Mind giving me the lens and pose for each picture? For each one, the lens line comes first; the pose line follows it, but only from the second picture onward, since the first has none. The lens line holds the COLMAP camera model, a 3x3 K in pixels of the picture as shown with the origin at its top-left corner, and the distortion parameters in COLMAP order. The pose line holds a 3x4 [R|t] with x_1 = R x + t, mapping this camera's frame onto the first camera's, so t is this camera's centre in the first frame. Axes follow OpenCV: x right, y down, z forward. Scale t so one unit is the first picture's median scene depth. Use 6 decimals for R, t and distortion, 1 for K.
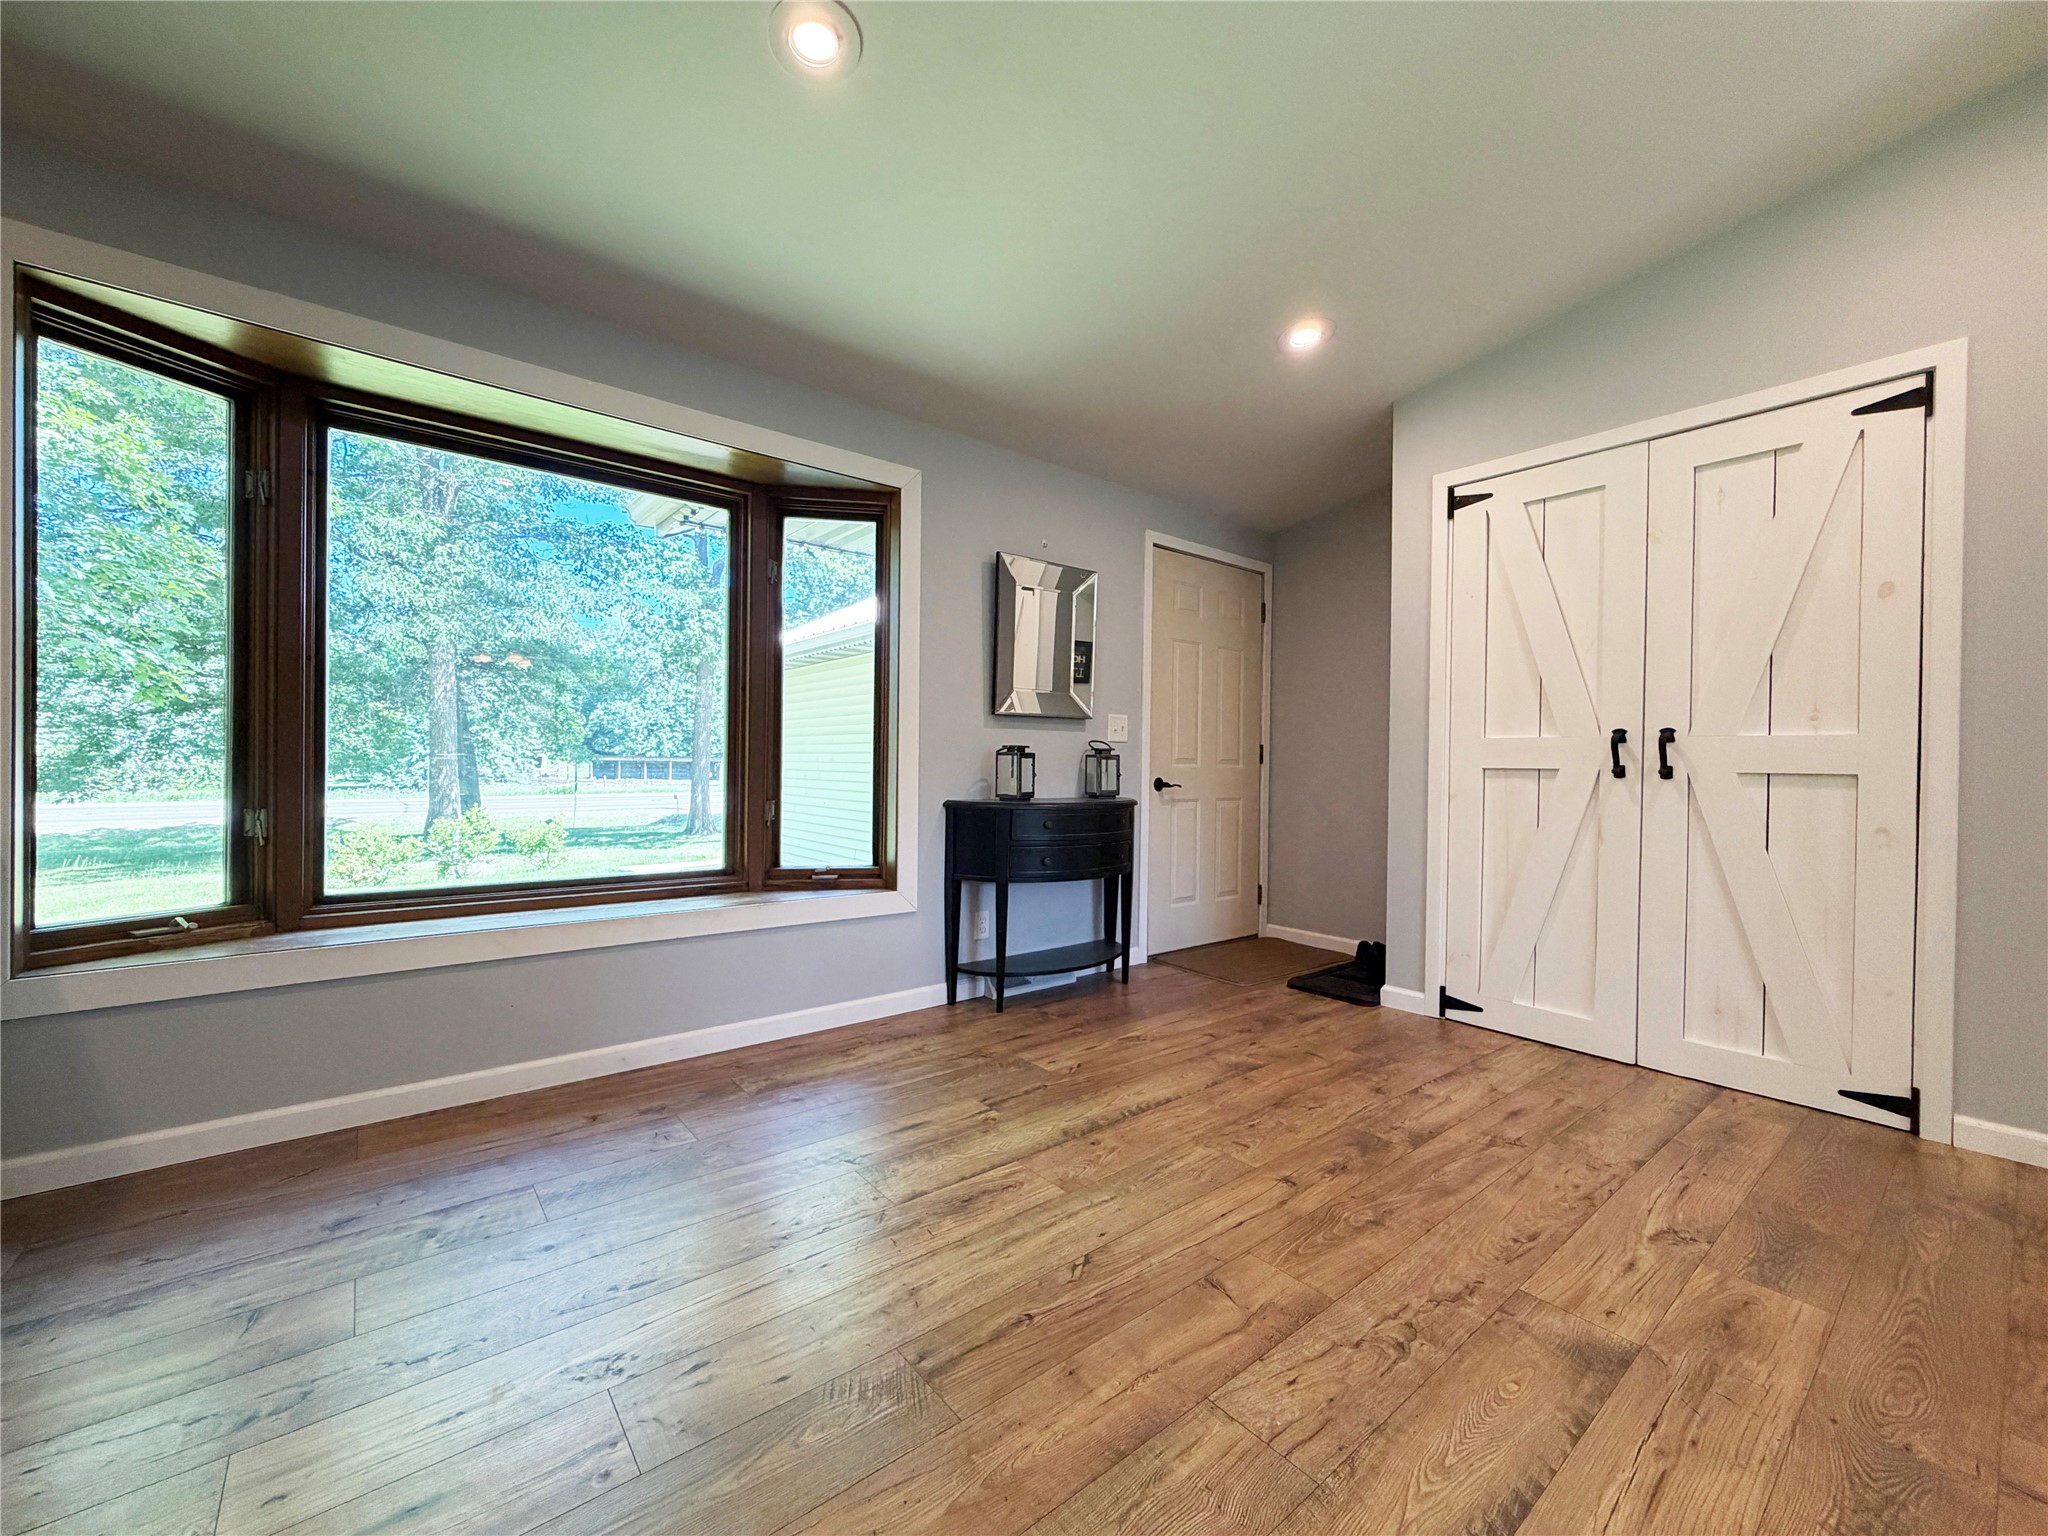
lens RADIAL K [[821.3, 0, 1024.0], [0, 821.3, 768.0], [0, 0, 1]] dist [-0.000758, -0.000220]
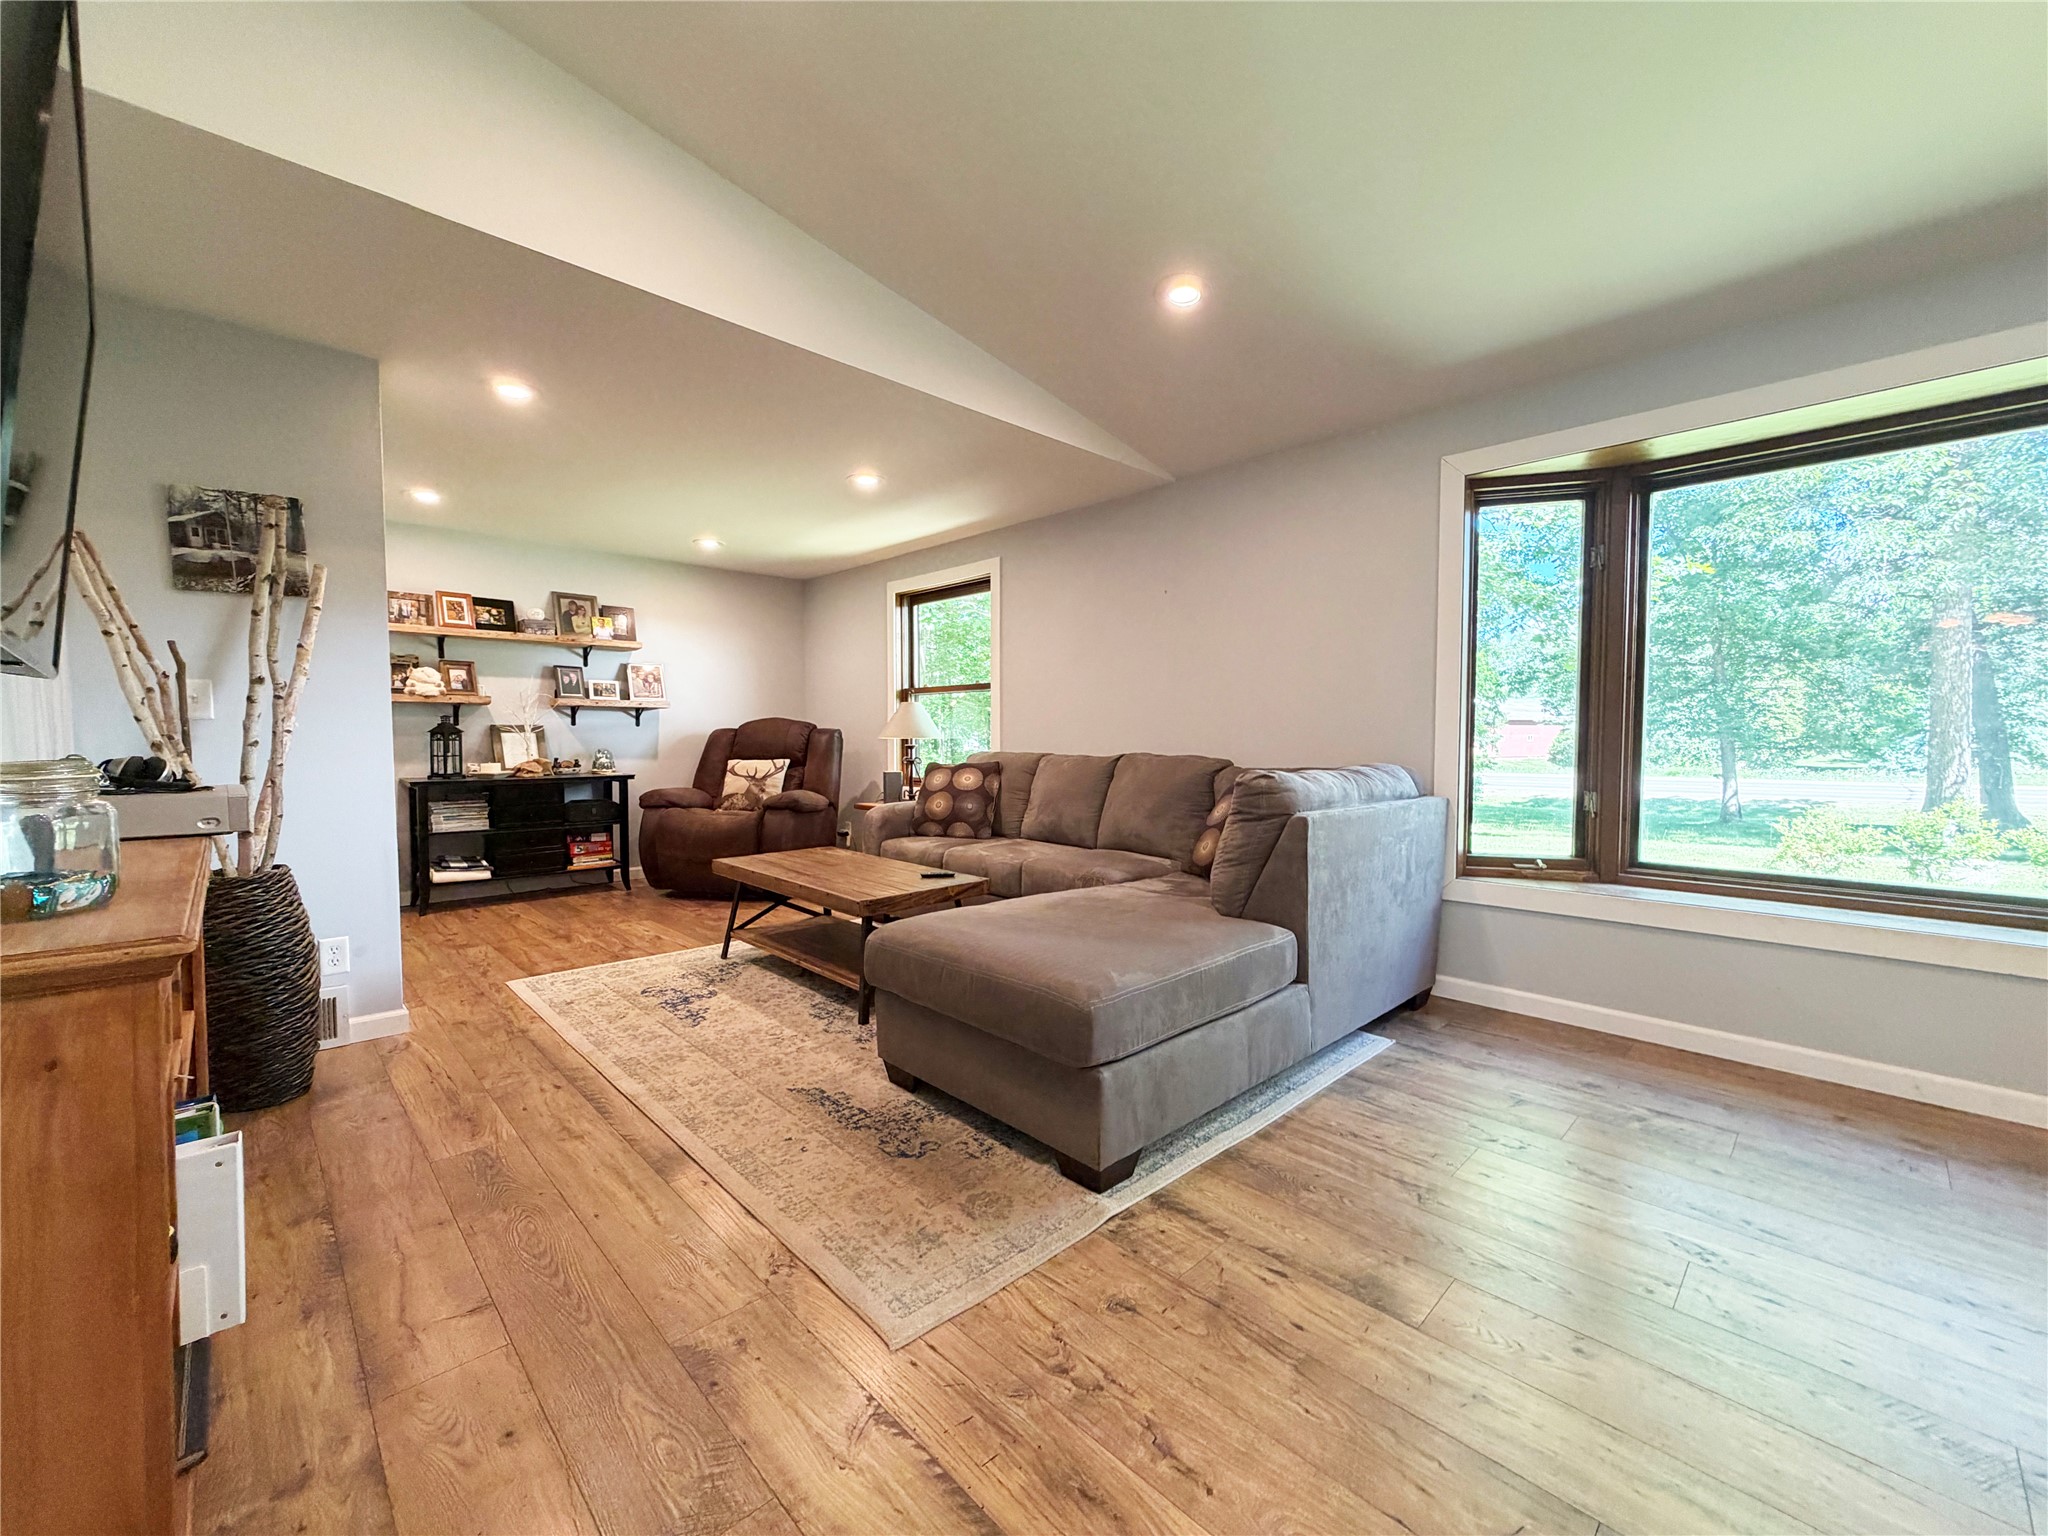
lens RADIAL K [[818.3, 0, 1021.4], [0, 818.3, 768.9], [0, 0, 1]] dist [-0.000479, 0.000025]
pose [[0.089006, 0.031011, -0.995548, 0.385863], [-0.004231, 0.999518, 0.030757, -0.029072], [0.996022, 0.001474, 0.089094, -0.093194]]
